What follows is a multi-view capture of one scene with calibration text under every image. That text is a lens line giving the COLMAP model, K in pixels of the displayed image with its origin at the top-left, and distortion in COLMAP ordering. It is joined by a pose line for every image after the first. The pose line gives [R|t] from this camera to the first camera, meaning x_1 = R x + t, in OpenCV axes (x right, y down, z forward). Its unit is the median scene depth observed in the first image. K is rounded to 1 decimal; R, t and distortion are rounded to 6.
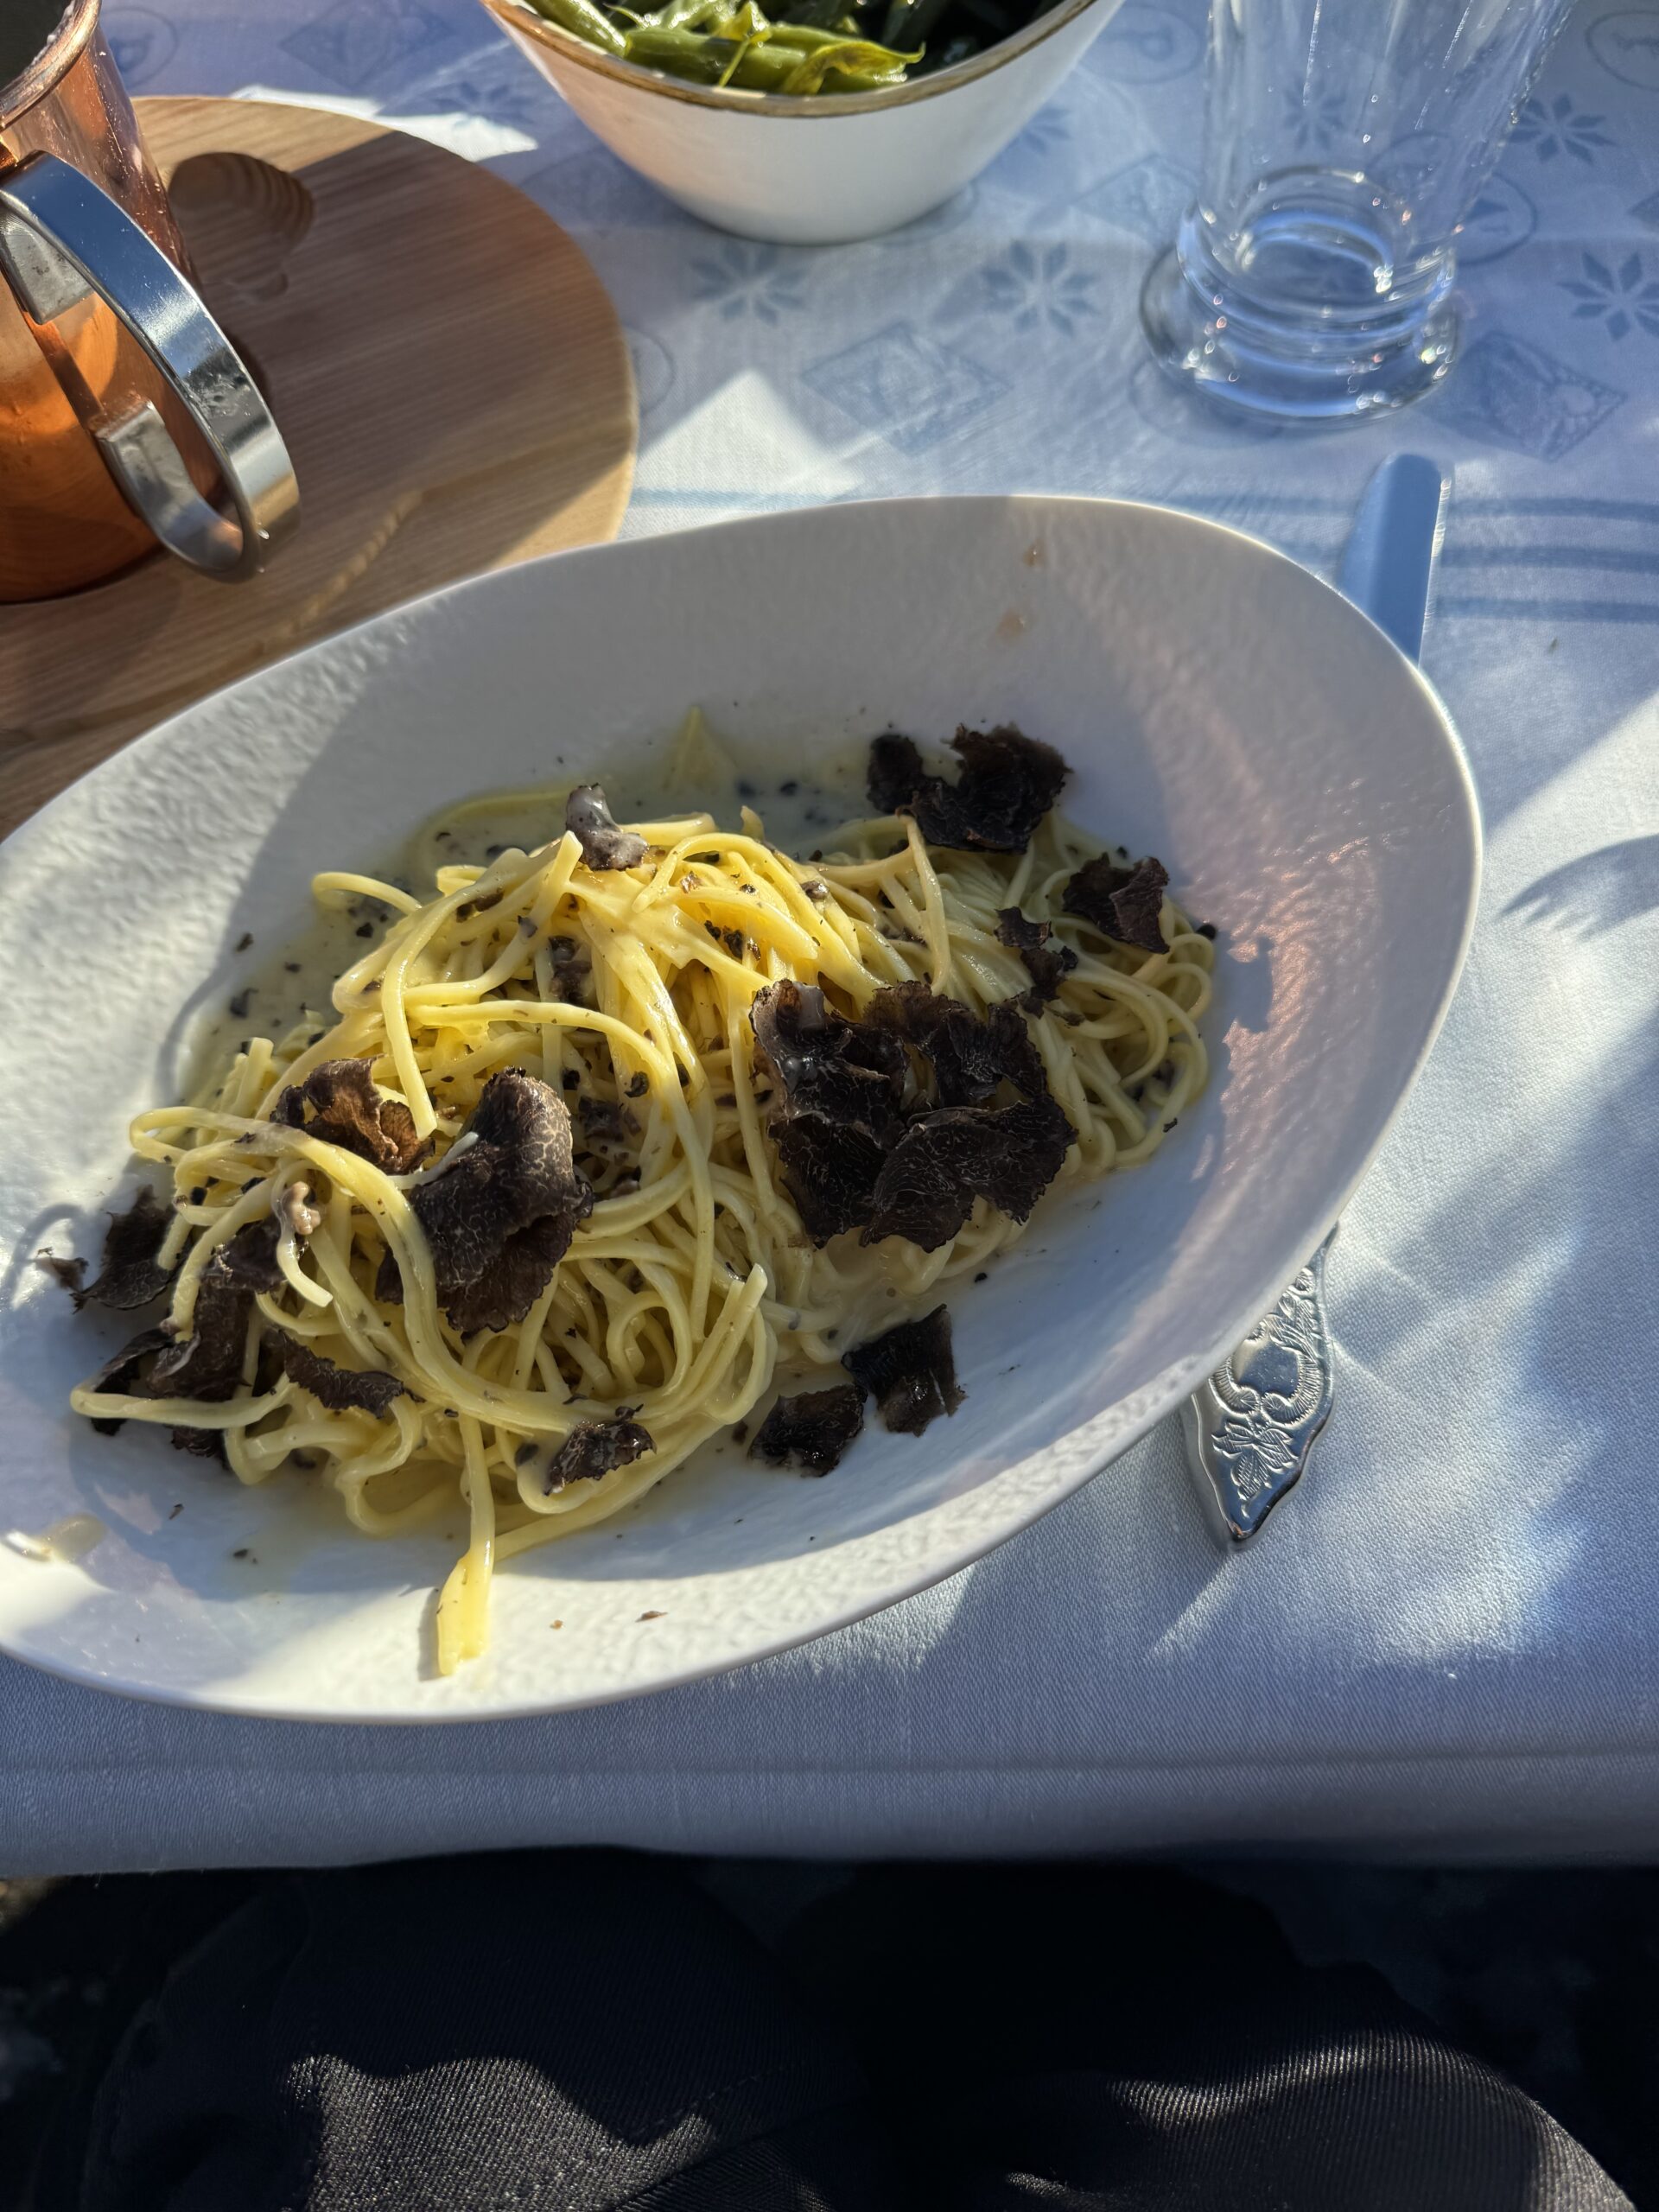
lens RADIAL K [[1785.0, 0, 829.5], [0, 1785.0, 1106.0], [0, 0, 1]] dist [0.088505, -0.205694]
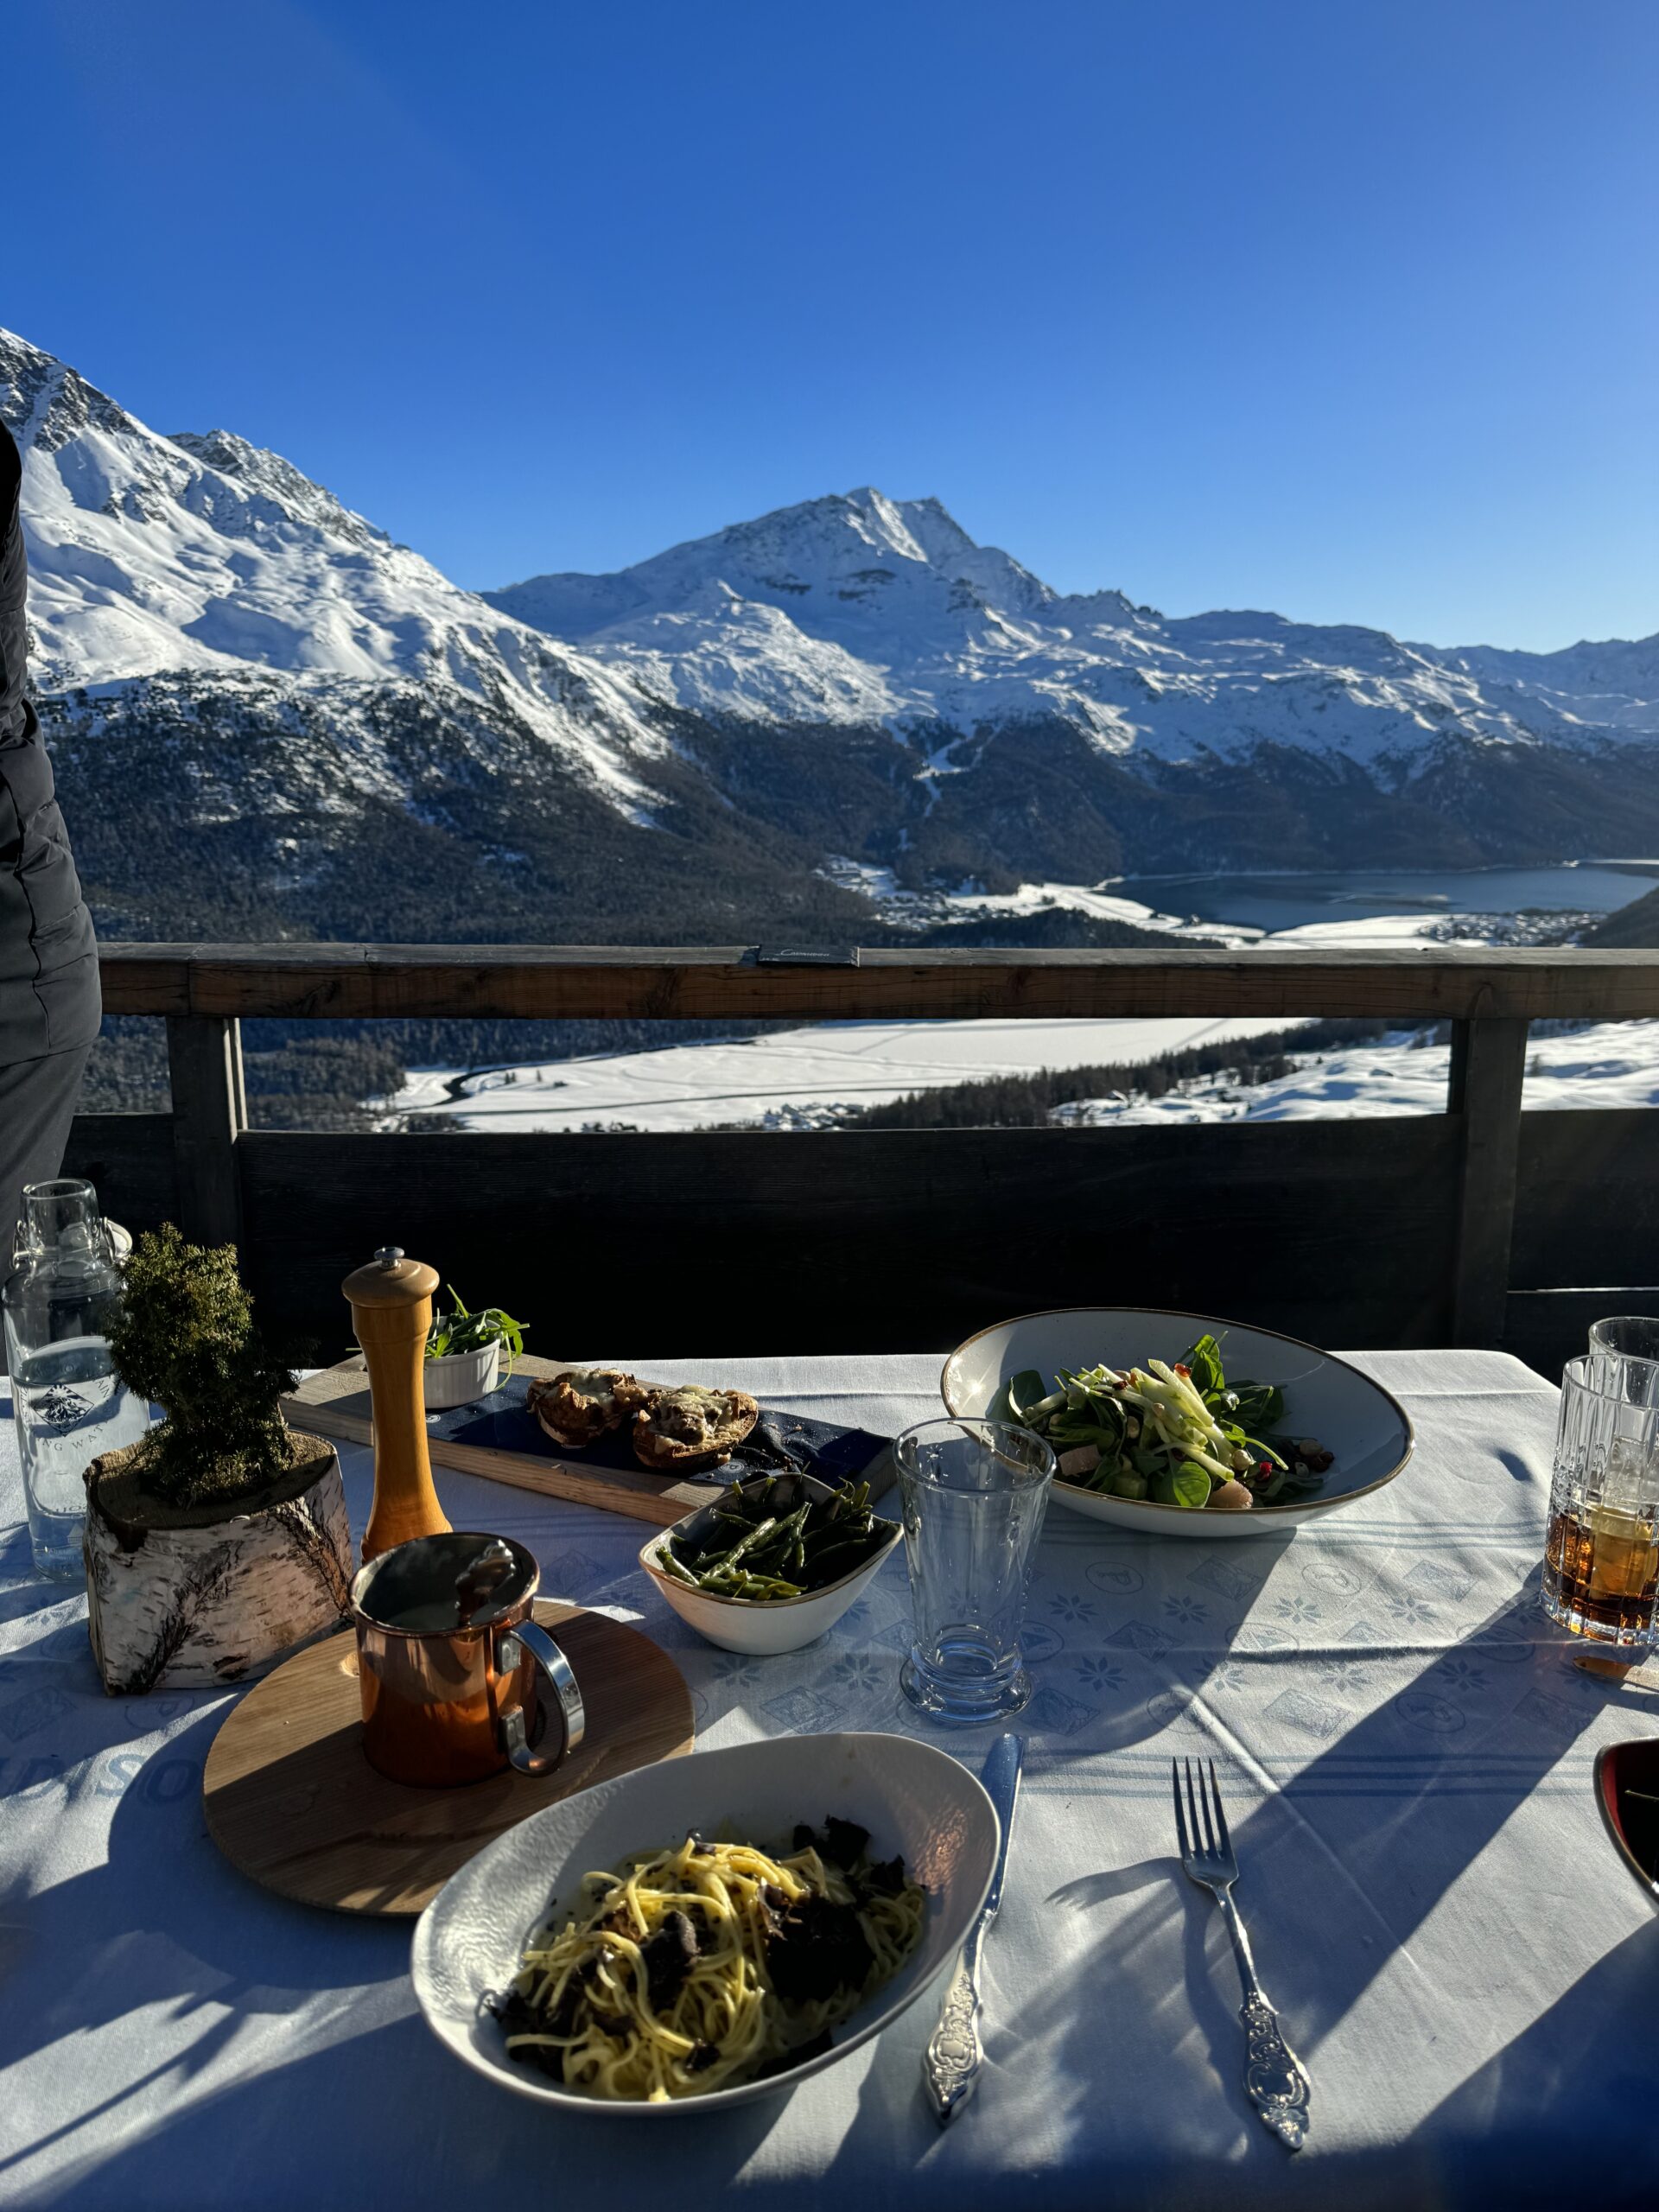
lens RADIAL K [[1785.0, 0, 829.5], [0, 1785.0, 1106.0], [0, 0, 1]] dist [0.088505, -0.205694]
pose [[0.998117, 0.014308, 0.059649, -0.102213], [0.031312, 0.717333, -0.696026, 0.914331], [-0.052747, 0.696583, 0.715534, -1.690637]]
